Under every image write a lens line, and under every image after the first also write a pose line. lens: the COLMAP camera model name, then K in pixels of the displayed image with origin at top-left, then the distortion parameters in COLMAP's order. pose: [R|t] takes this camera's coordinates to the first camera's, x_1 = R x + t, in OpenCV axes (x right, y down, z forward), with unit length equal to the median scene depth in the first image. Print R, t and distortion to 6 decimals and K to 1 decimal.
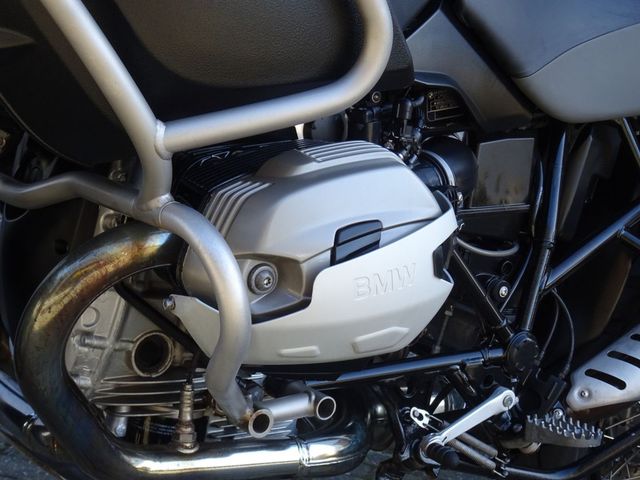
lens RADIAL K [[1300.1, 0, 319.7], [0, 1300.1, 239.8], [0, 0, 1]] dist [-0.345506, 0.000000]
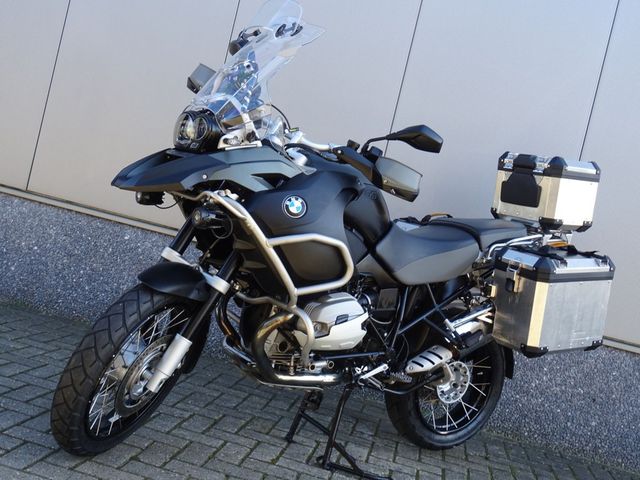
lens RADIAL K [[742.9, 0, 320.2], [0, 742.9, 240.6], [0, 0, 1]] dist [-0.113503, 0.000000]
pose [[0.998284, 0.057604, -0.010563, -0.023019], [-0.058258, 0.995202, -0.078608, -0.046839], [0.005985, 0.079089, 0.996850, -1.058349]]
